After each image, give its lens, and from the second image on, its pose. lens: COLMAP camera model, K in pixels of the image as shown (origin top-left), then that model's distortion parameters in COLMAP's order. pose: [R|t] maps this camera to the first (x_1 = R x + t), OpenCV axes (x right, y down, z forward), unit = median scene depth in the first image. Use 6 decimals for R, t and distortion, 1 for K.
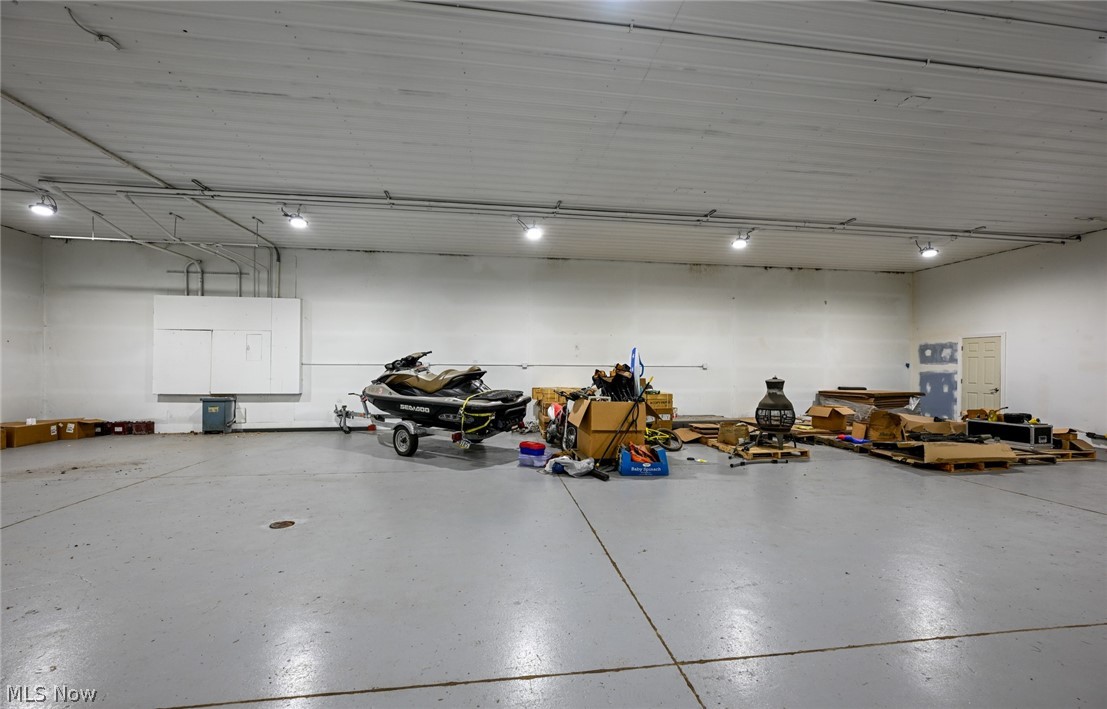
lens RADIAL K [[441.0, 0, 551.4], [0, 441.0, 361.1], [0, 0, 1]] dist [-0.001897, 0.000054]
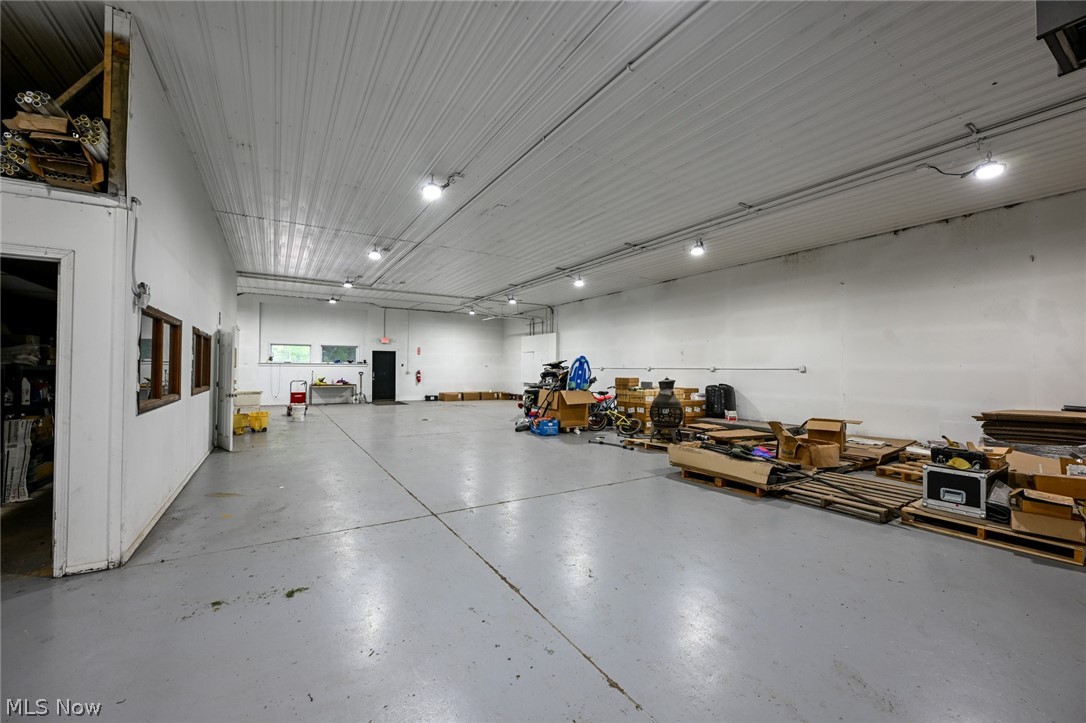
lens RADIAL K [[428.7, 0, 538.9], [0, 428.7, 367.3], [0, 0, 1]] dist [0.000340, 0.000006]
pose [[0.404622, -0.006254, -0.914463, 1.065383], [0.009488, 0.999952, -0.002640, 0.006896], [0.914435, -0.007608, 0.404661, 0.217811]]
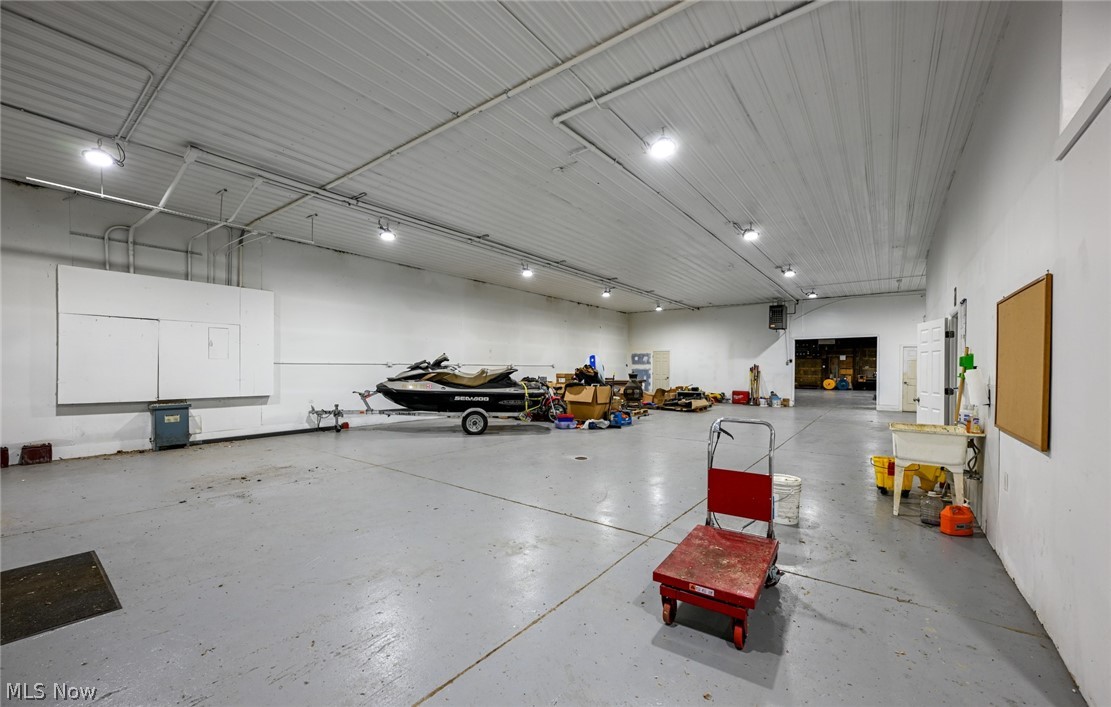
lens RADIAL K [[442.6, 0, 556.4], [0, 442.6, 363.1], [0, 0, 1]] dist [-0.001897, 0.000054]
pose [[0.705490, 0.005371, 0.708699, -0.831710], [-0.010684, 0.999938, 0.003058, -0.002190], [-0.708639, -0.009729, 0.705504, -0.068701]]
